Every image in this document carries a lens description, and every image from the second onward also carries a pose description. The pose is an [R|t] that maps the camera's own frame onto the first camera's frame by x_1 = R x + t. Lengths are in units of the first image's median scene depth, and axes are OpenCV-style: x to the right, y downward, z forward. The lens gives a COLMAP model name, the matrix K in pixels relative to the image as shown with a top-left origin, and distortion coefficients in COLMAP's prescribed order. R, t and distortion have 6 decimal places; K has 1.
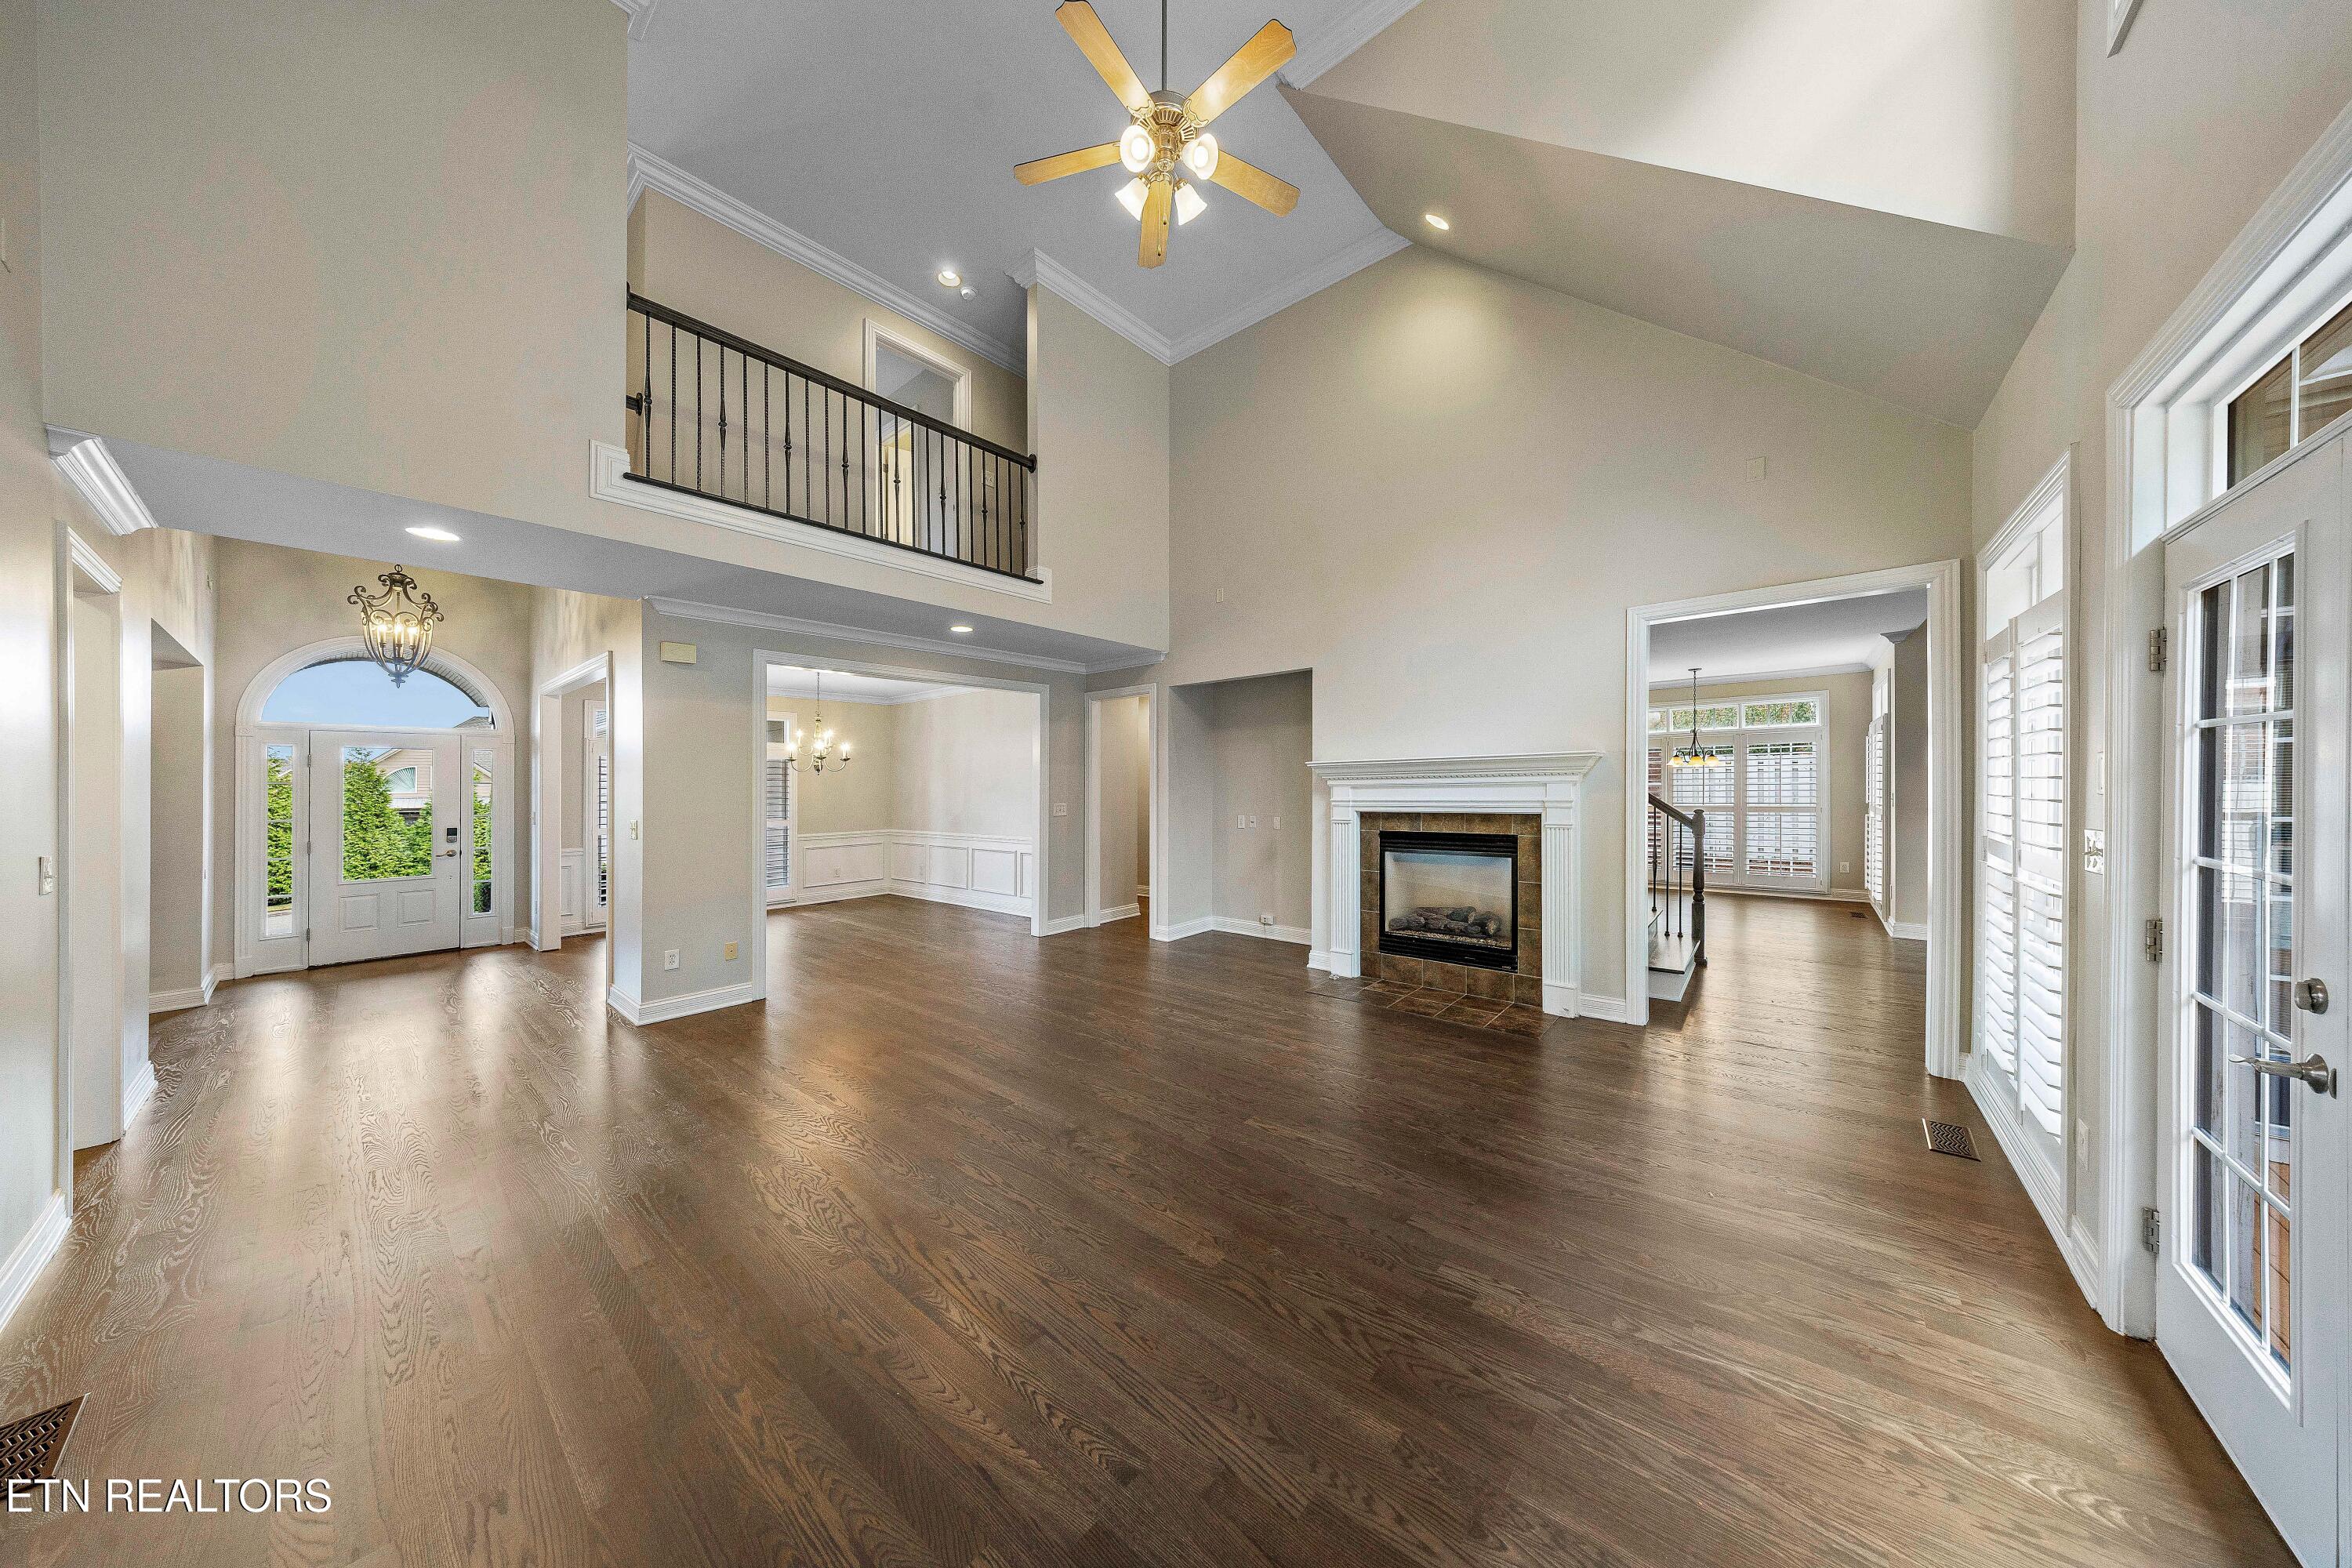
lens RADIAL K [[728.3, 0, 1192.7], [0, 728.3, 789.3], [0, 0, 1]] dist [0.001237, -0.000047]
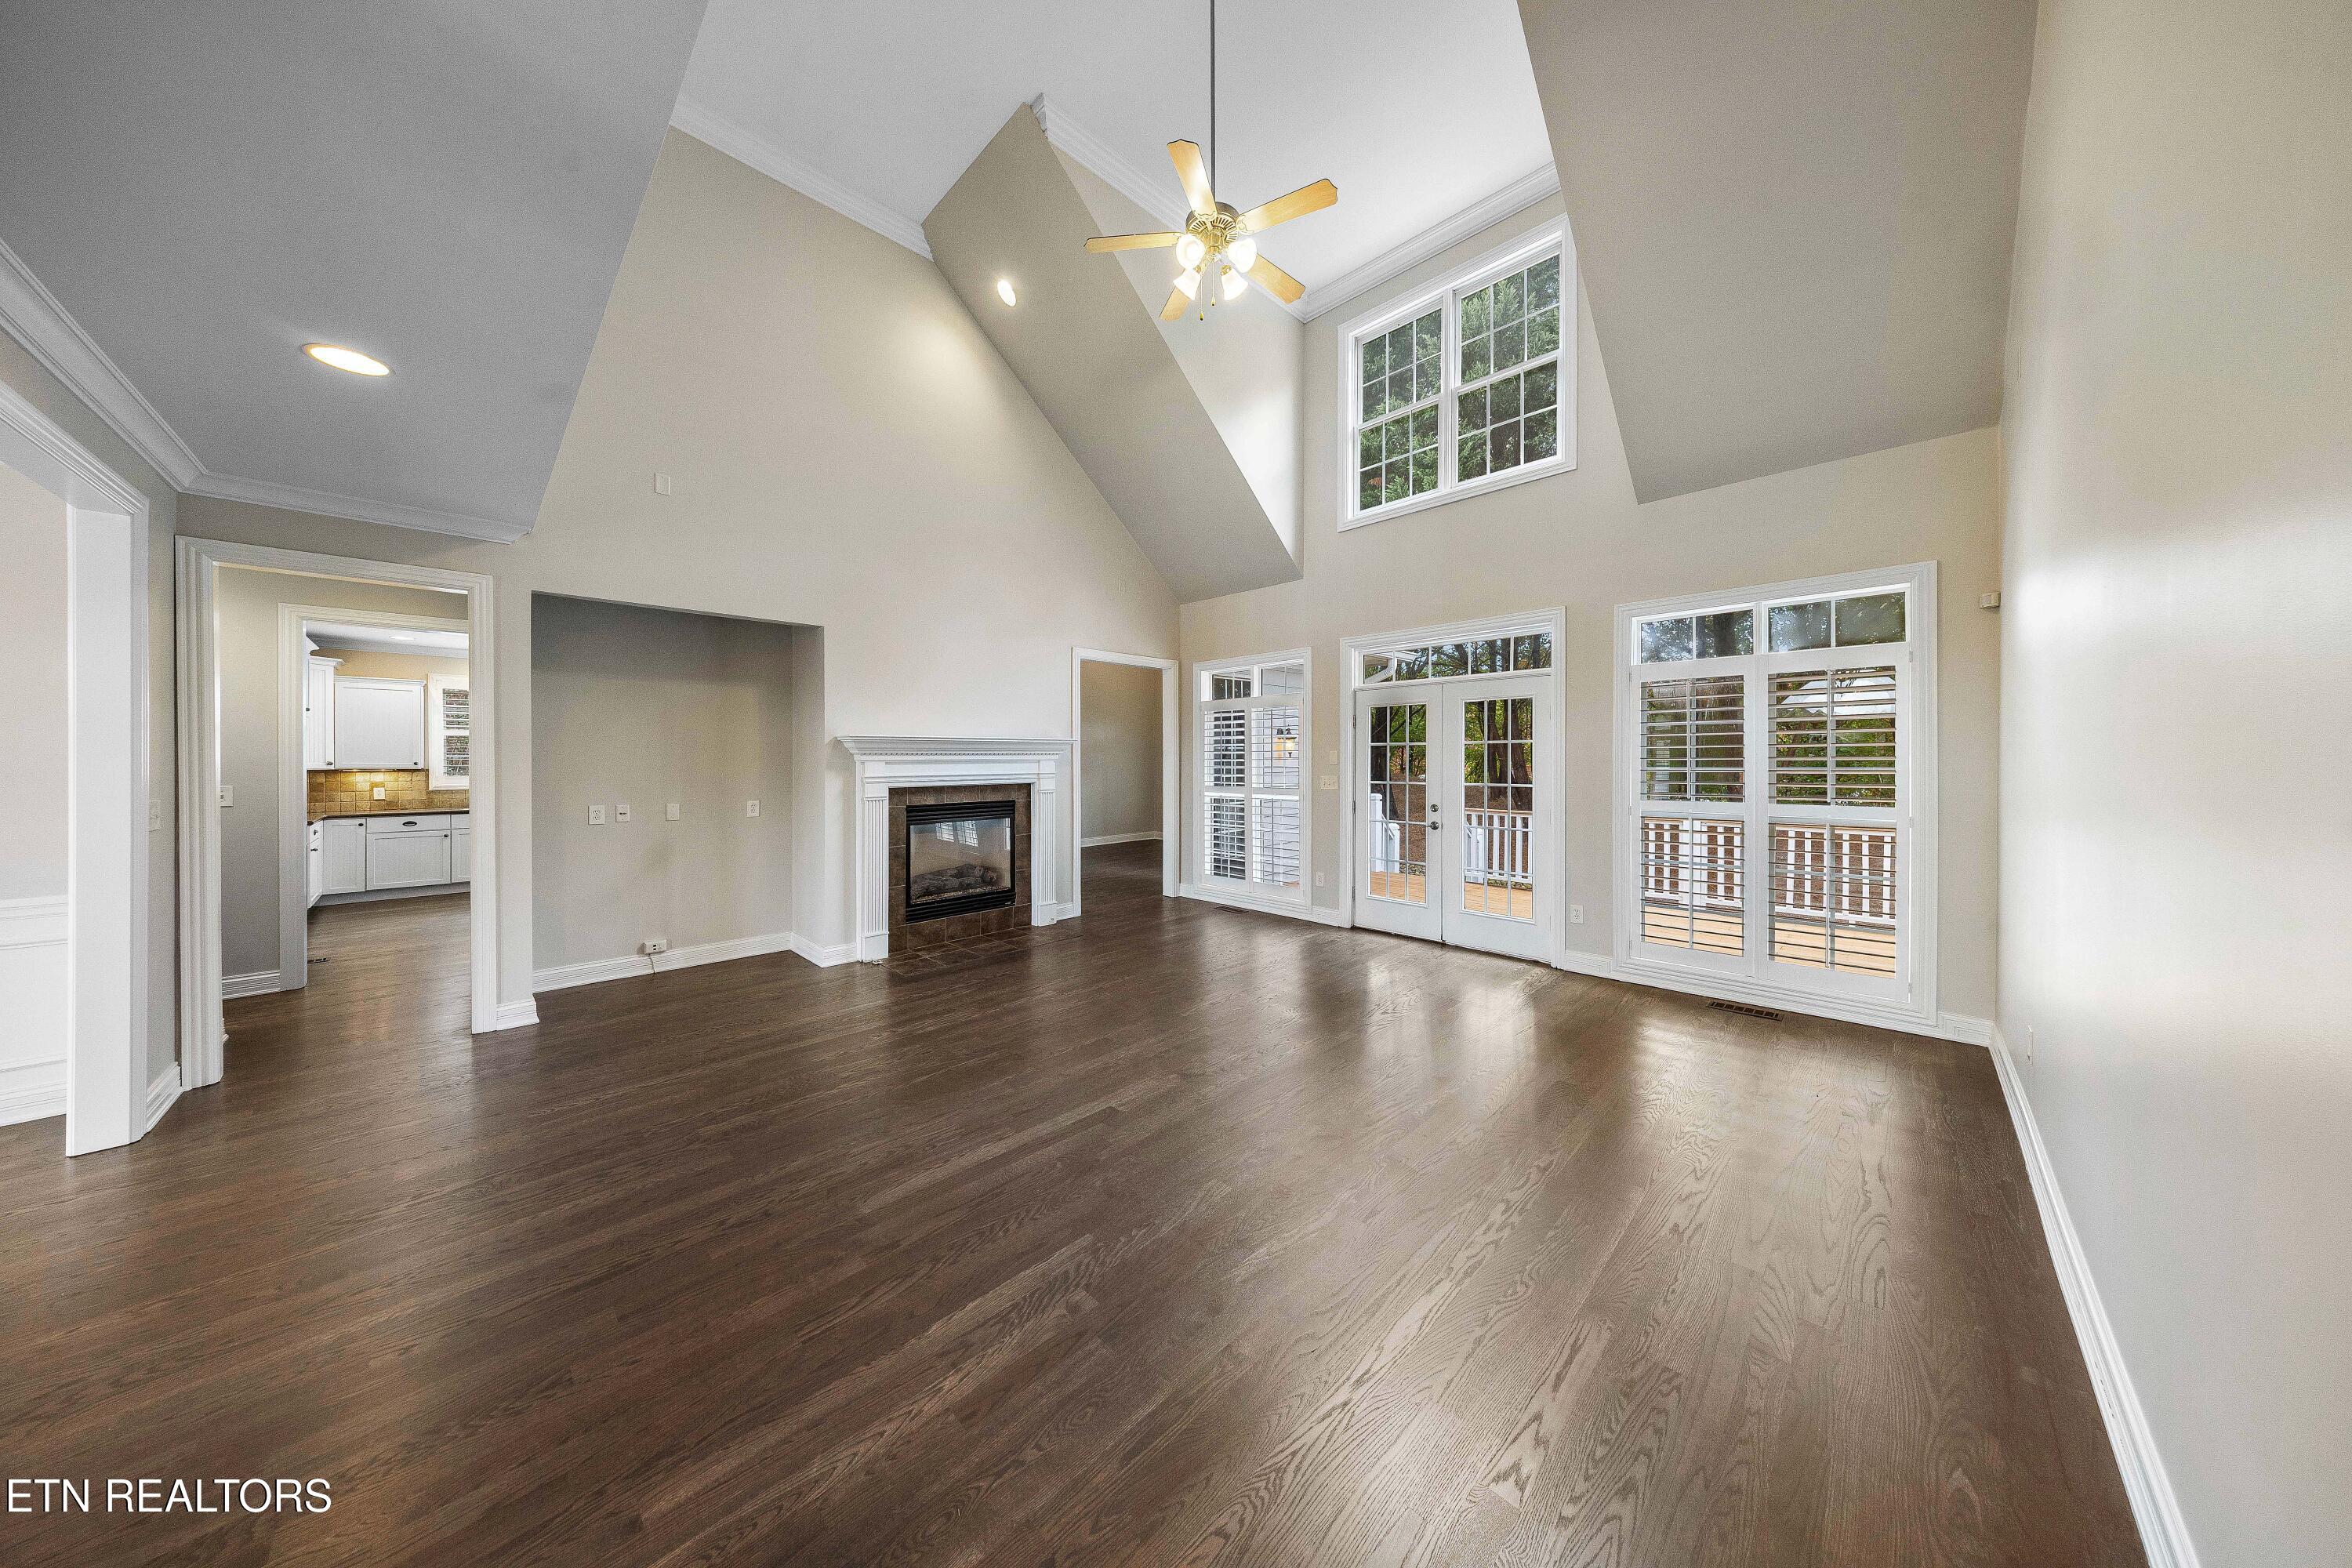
lens RADIAL K [[728.3, 0, 1181.9], [0, 728.3, 765.3], [0, 0, 1]] dist [0.001237, -0.000047]
pose [[0.089506, -0.001828, 0.995985, -0.761149], [0.005384, 0.999985, 0.001351, 0.001592], [-0.995972, 0.005241, 0.089515, 0.550641]]
